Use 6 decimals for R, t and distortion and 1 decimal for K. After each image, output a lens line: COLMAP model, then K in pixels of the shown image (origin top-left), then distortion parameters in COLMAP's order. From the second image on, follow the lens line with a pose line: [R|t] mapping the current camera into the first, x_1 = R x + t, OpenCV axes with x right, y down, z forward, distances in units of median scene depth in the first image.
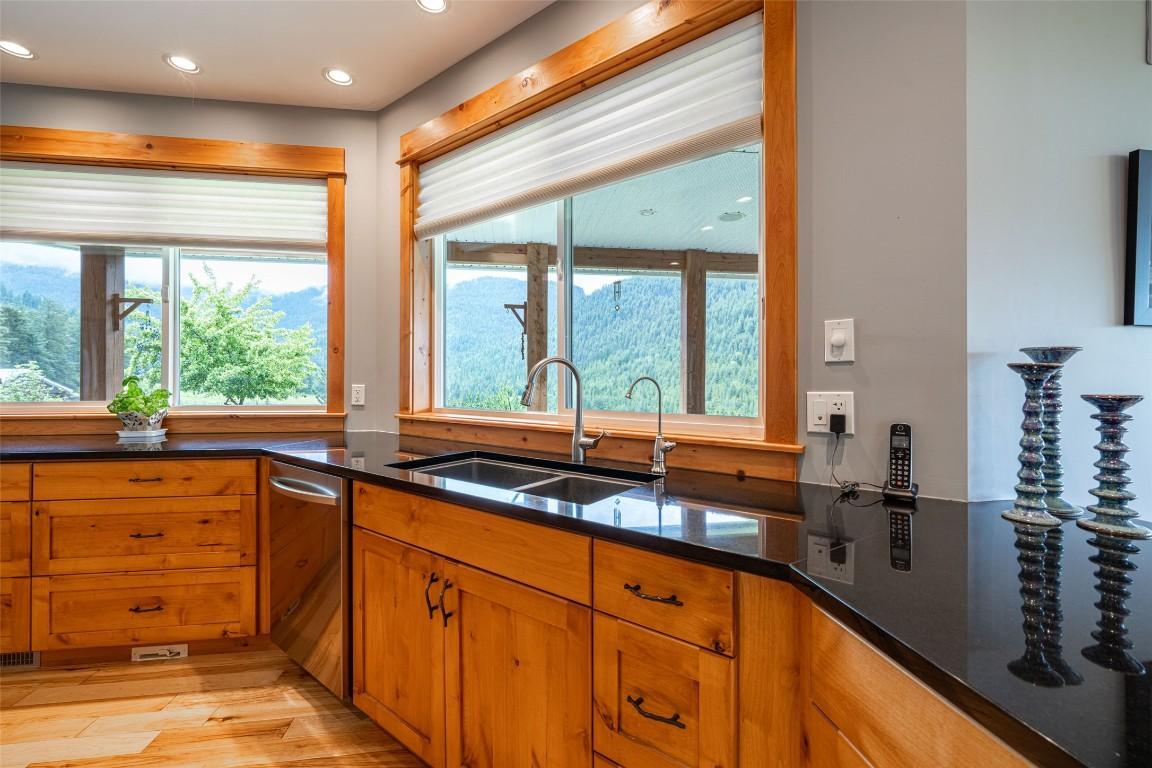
lens RADIAL K [[473.0, 0, 577.0], [0, 473.0, 378.7], [0, 0, 1]] dist [-0.001176, -0.000011]
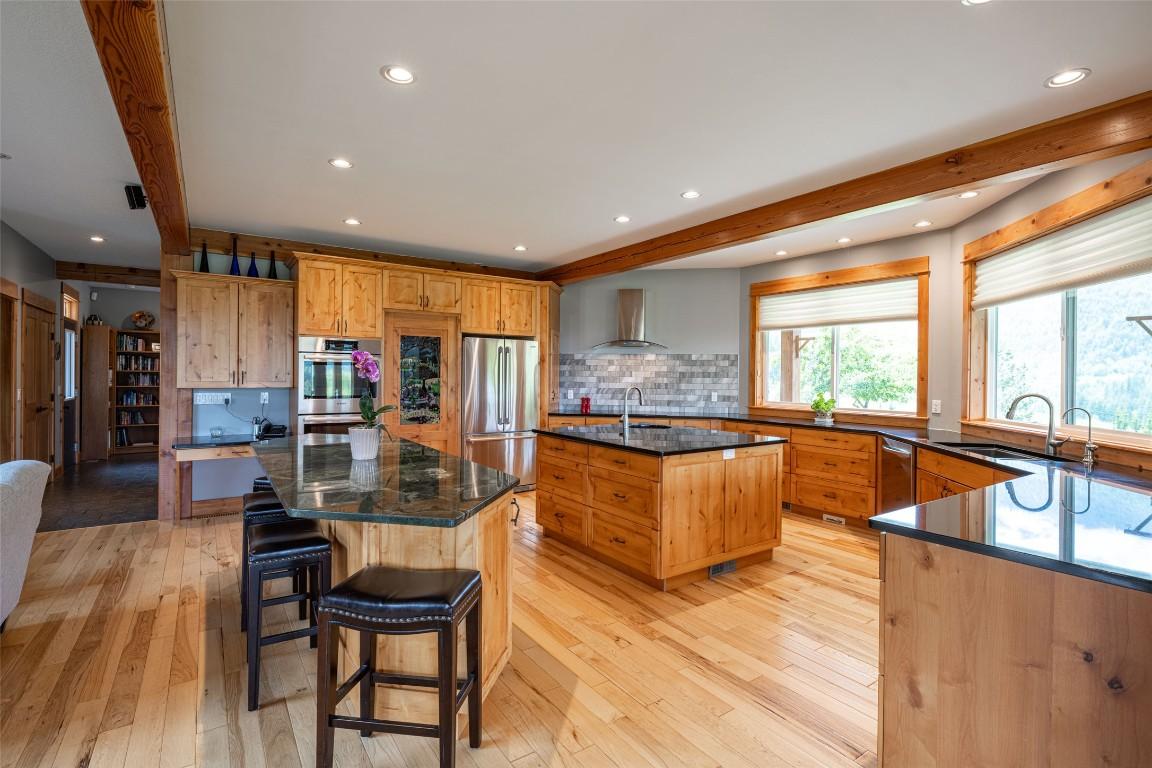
lens RADIAL K [[539.5, 0, 577.6], [0, 539.5, 377.4], [0, 0, 1]] dist [-0.002079, -0.000446]
pose [[0.446328, 0.006270, -0.894847, 0.791388], [-0.007556, 0.999966, 0.003238, -0.077946], [0.894837, 0.005316, 0.446361, -1.140078]]
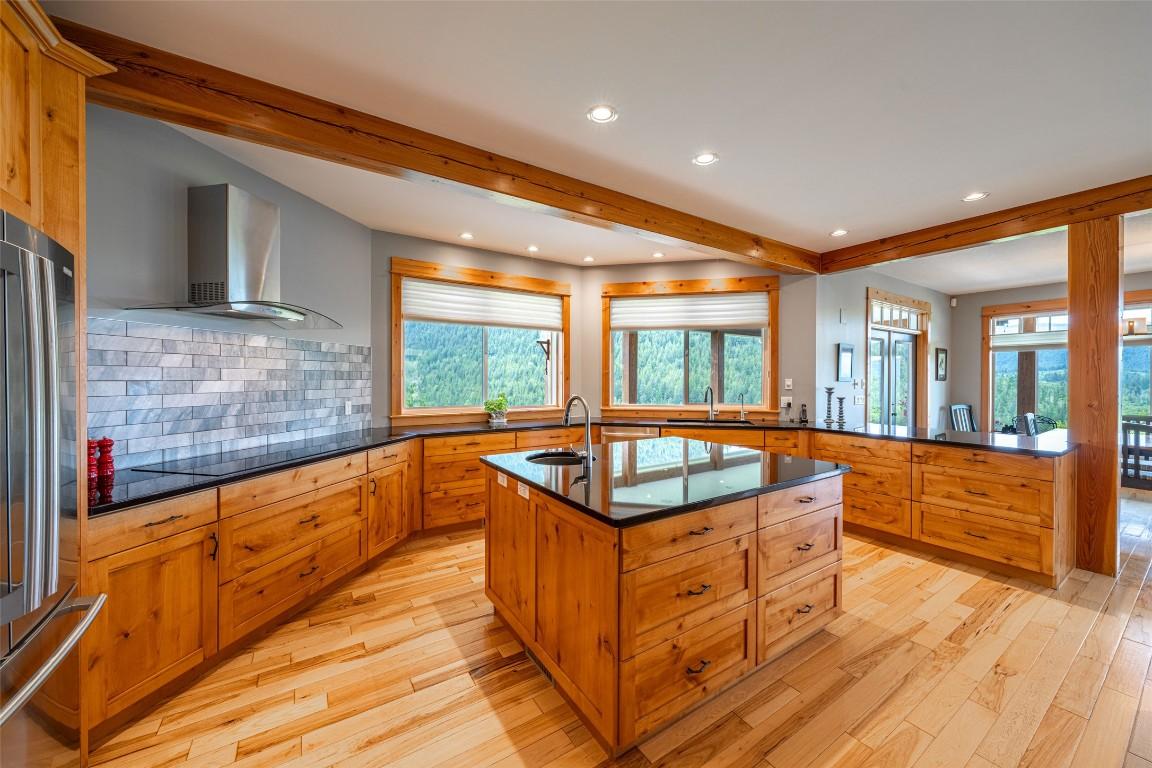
lens RADIAL K [[422.0, 0, 576.9], [0, 422.0, 380.2], [0, 0, 1]] dist [-0.001309, -0.000127]
pose [[0.907250, -0.002194, 0.420586, -1.559960], [-0.001347, 0.999966, 0.008123, -0.084317], [-0.420589, -0.007936, 0.907216, -0.903361]]
